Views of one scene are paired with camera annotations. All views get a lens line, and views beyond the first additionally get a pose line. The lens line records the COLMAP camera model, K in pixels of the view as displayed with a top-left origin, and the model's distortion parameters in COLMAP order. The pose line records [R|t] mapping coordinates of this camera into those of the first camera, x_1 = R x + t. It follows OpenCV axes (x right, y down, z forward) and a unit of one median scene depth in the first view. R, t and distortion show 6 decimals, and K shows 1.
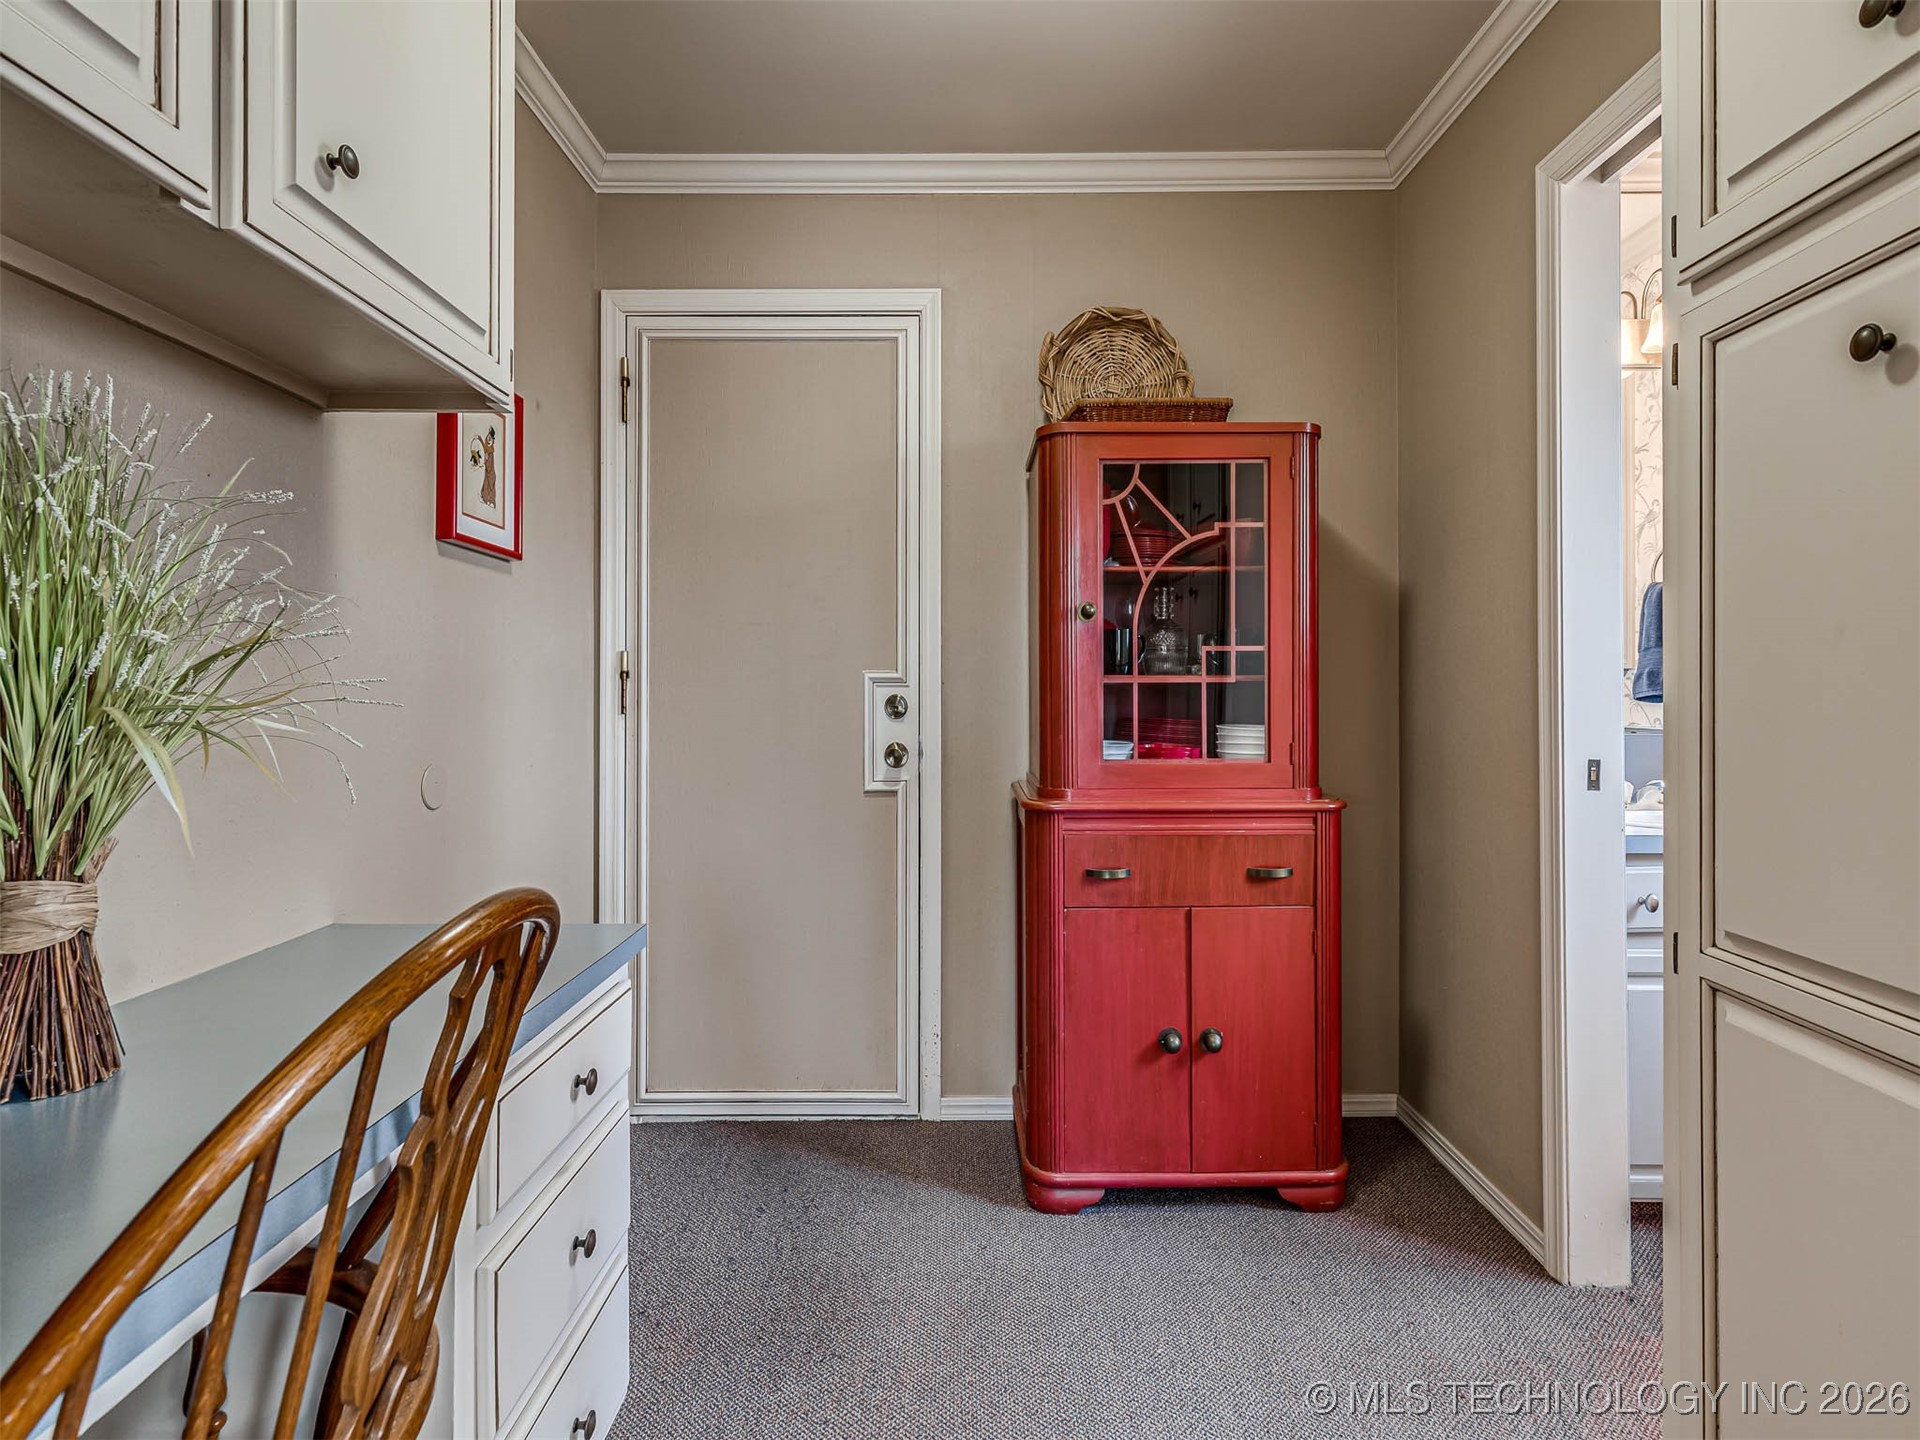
lens RADIAL K [[908.6, 0, 979.2], [0, 908.6, 676.9], [0, 0, 1]] dist [0.001094, -0.000043]
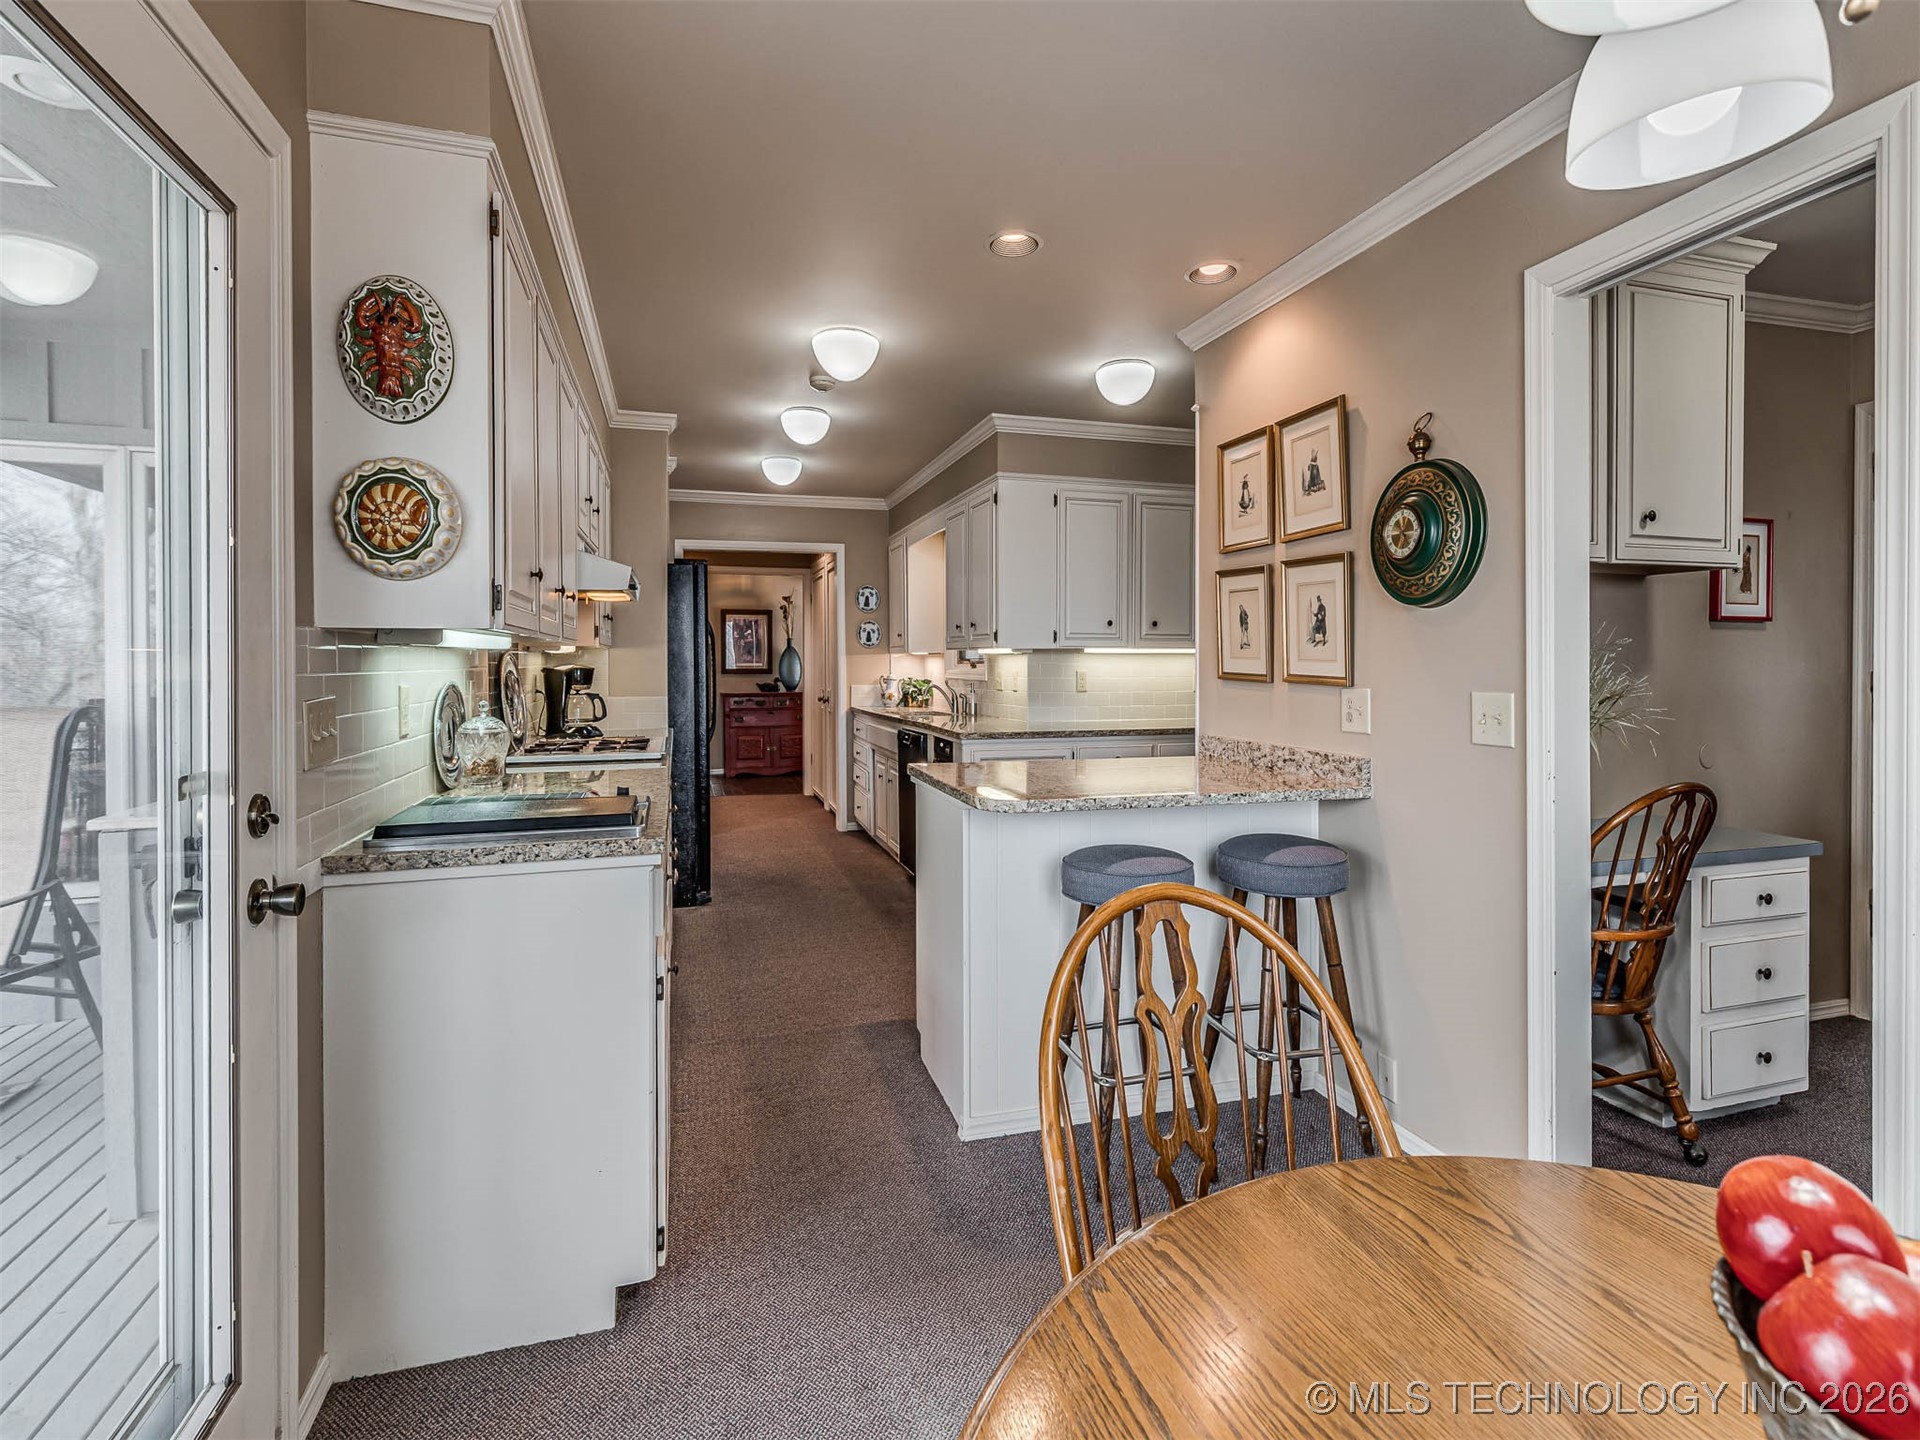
lens RADIAL K [[918.1, 0, 970.1], [0, 918.1, 683.7], [0, 0, 1]] dist [0.000815, 0.000464]
pose [[0.296236, 0.020590, -0.954893, 1.298977], [0.015856, 0.999524, 0.026471, -0.175190], [0.954983, -0.022982, 0.295768, -1.722694]]
